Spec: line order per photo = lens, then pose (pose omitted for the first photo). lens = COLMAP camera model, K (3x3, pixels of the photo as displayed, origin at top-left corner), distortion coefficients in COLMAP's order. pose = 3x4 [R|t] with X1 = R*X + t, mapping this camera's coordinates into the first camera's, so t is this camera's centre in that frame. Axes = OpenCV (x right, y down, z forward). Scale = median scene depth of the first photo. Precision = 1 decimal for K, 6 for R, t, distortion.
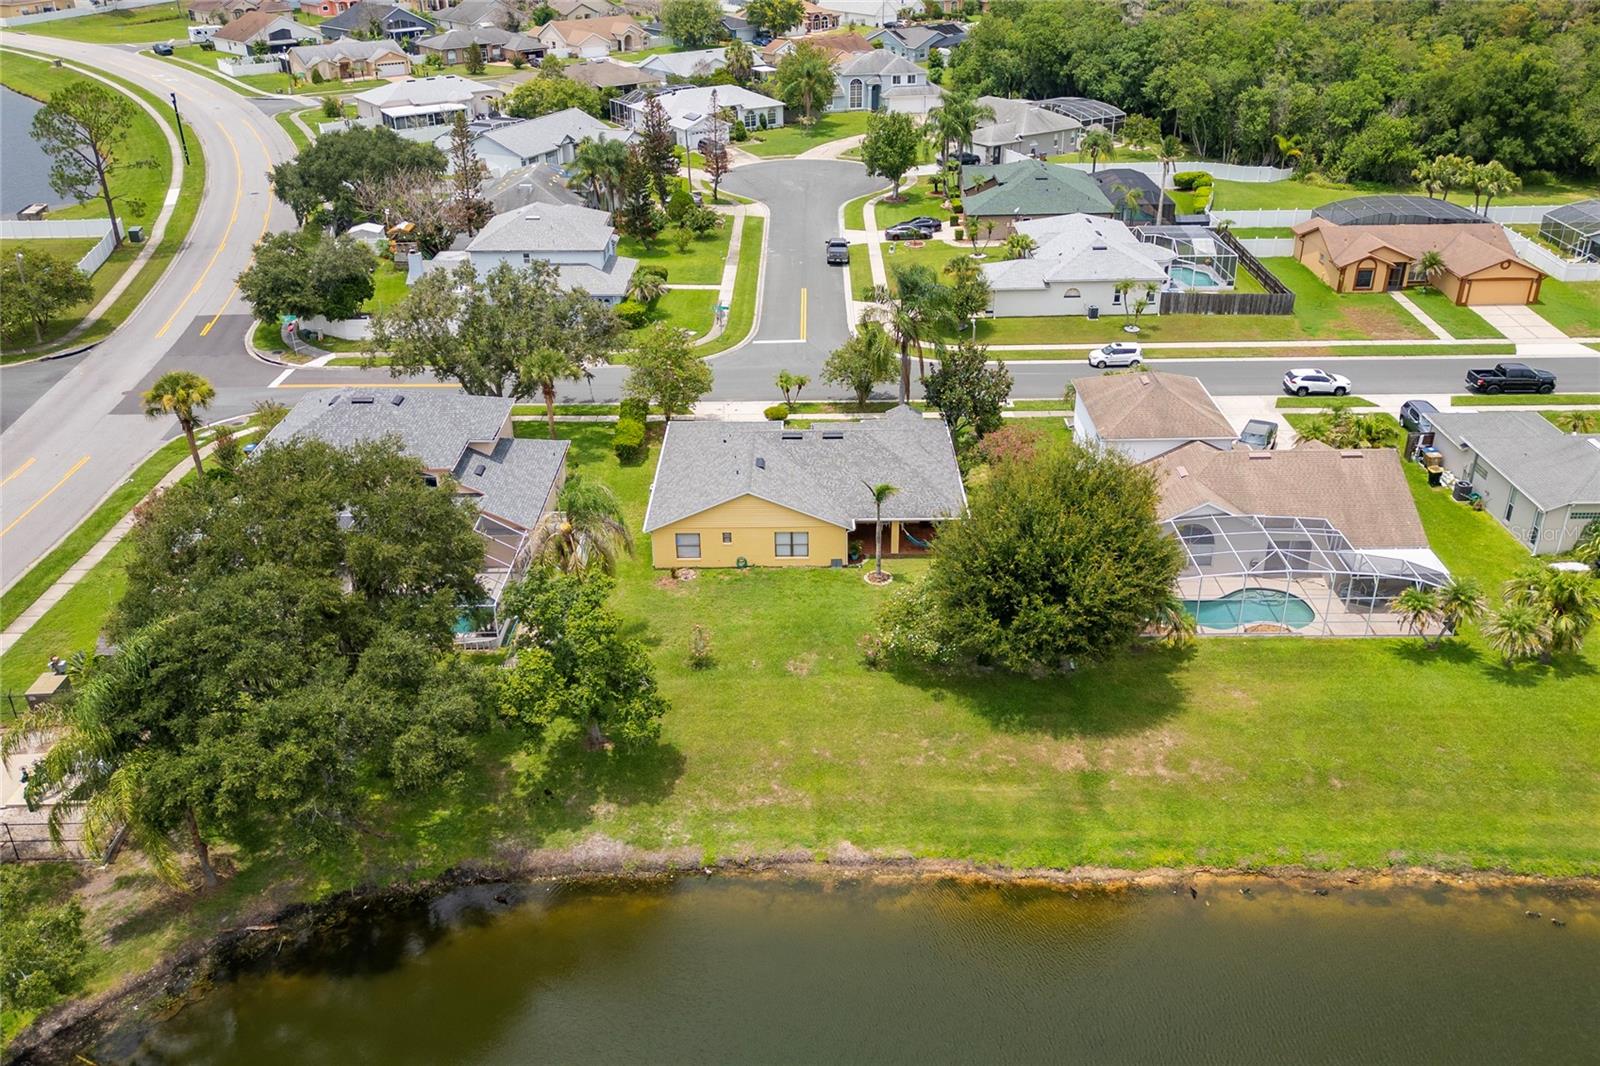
lens RADIAL K [[1381.6, 0, 824.0], [0, 1381.6, 497.6], [0, 0, 1]] dist [0.087487, -0.099487]
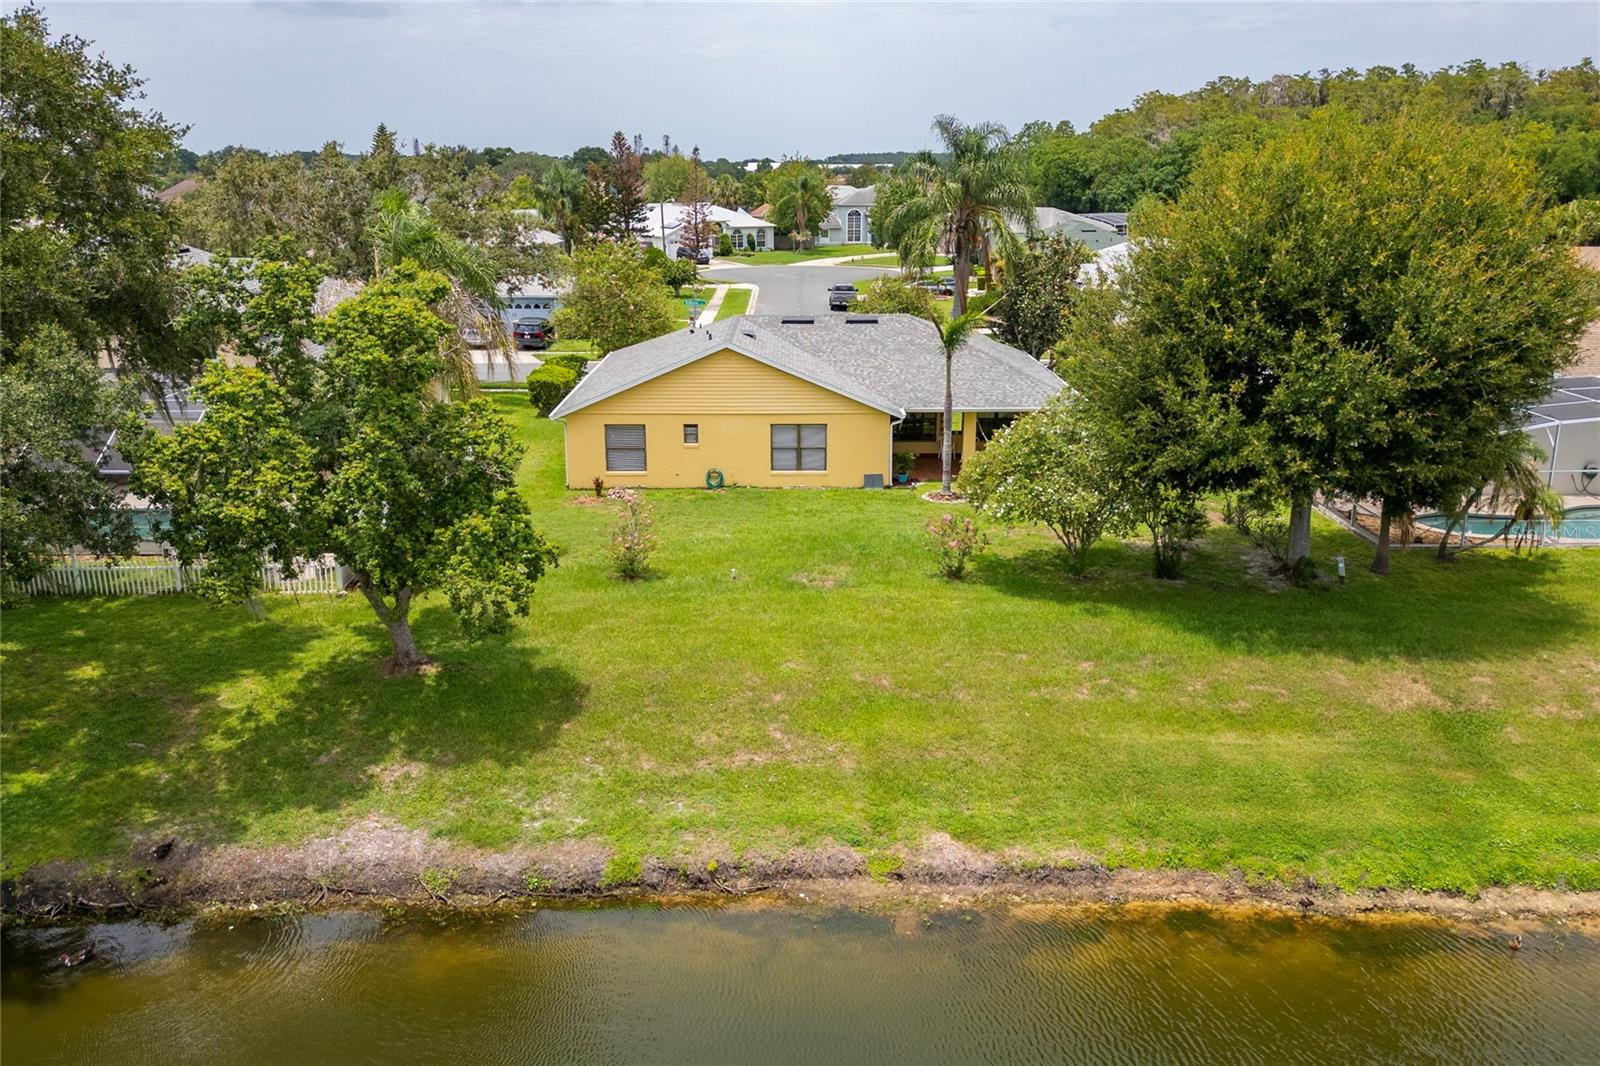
lens RADIAL K [[1370.7, 0, 799.1], [0, 1370.7, 509.9], [0, 0, 1]] dist [0.073009, -0.087639]
pose [[0.999985, 0.002130, -0.005123, -0.025838], [-0.003125, 0.979202, -0.202862, 0.231368], [0.004585, 0.202875, 0.979194, 0.544219]]
